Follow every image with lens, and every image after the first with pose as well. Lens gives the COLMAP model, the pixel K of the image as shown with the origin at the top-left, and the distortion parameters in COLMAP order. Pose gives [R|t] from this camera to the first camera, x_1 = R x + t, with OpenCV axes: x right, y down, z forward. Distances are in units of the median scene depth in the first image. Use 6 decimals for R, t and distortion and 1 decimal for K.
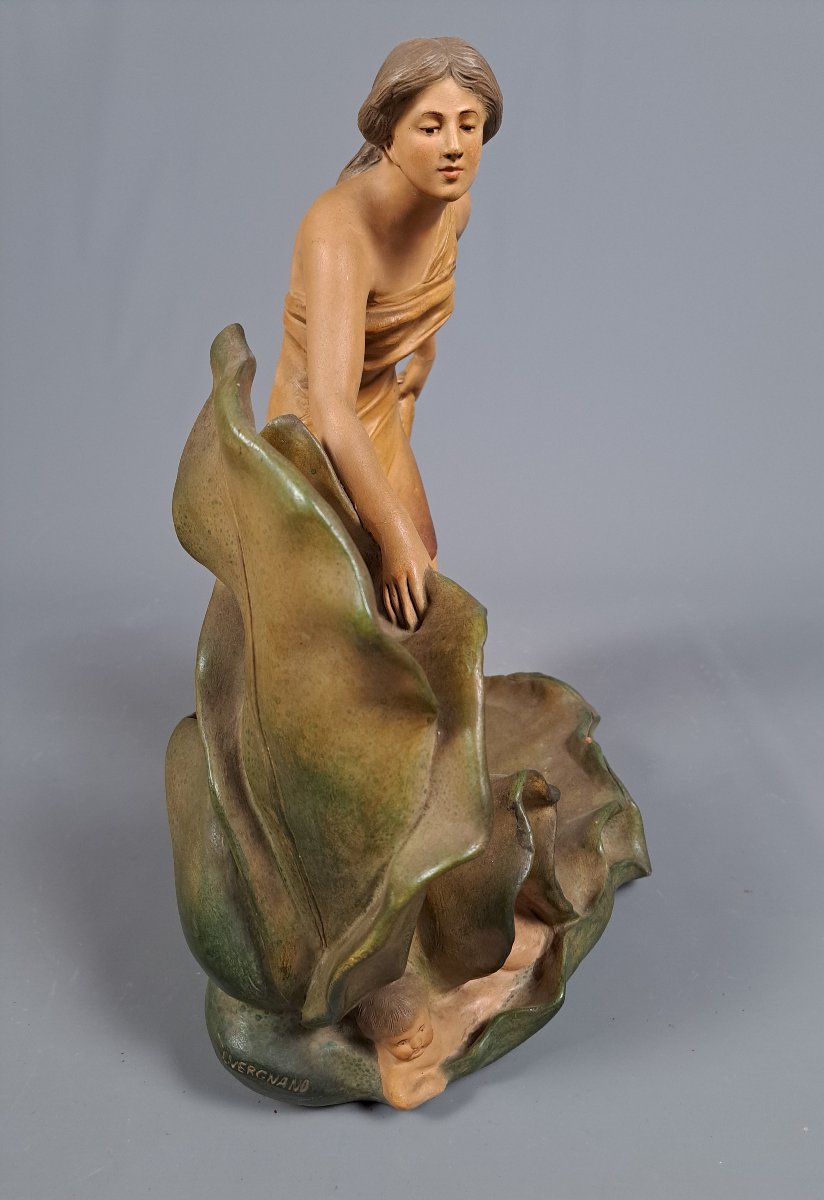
lens RADIAL K [[884.8, 0, 441.0], [0, 884.8, 616.2], [0, 0, 1]] dist [0.003380, -0.013356]
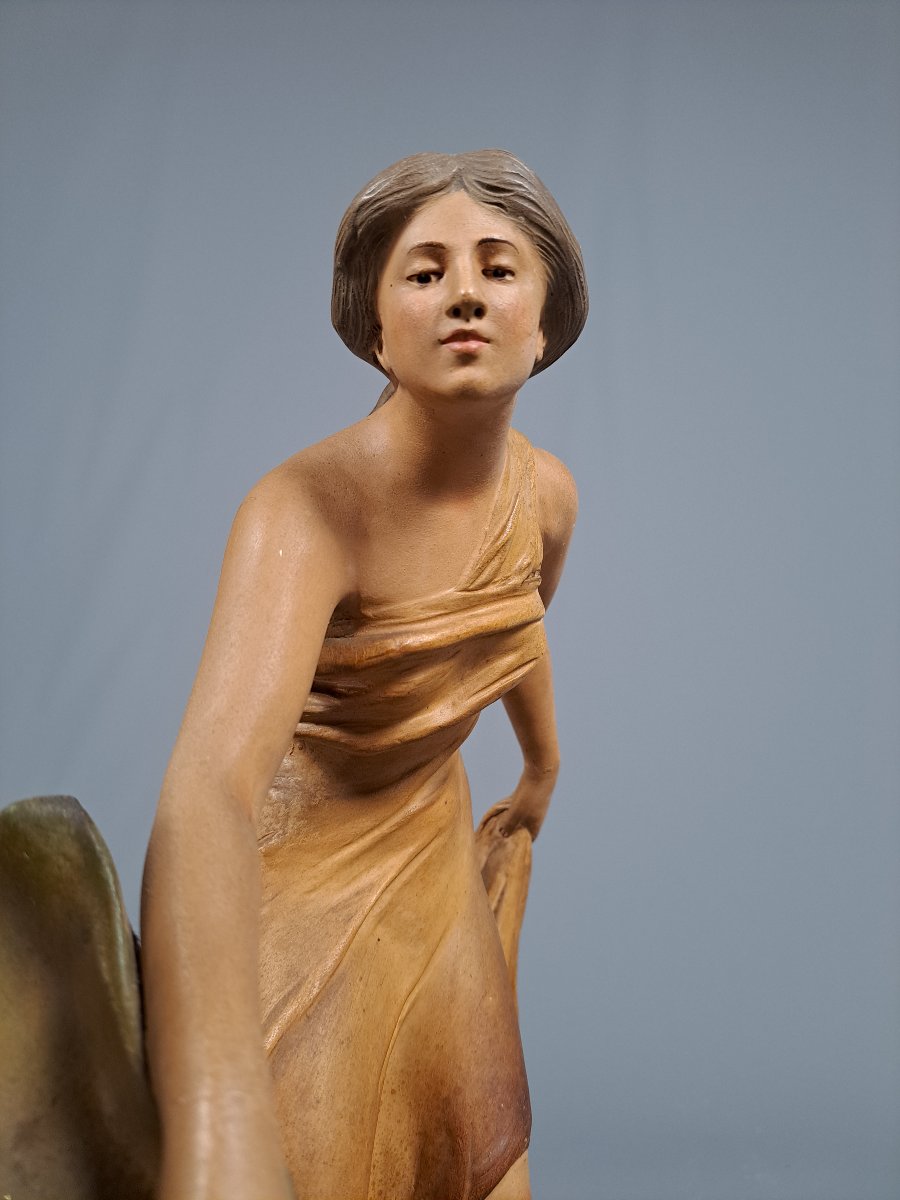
lens RADIAL K [[871.1, 0, 447.9], [0, 871.1, 617.7], [0, 0, 1]] dist [0.000892, -0.014735]
pose [[0.960348, -0.030544, -0.277127, 0.139032], [-0.115787, 0.860517, -0.496088, -0.116384], [0.253625, 0.508505, 0.822859, 0.675346]]
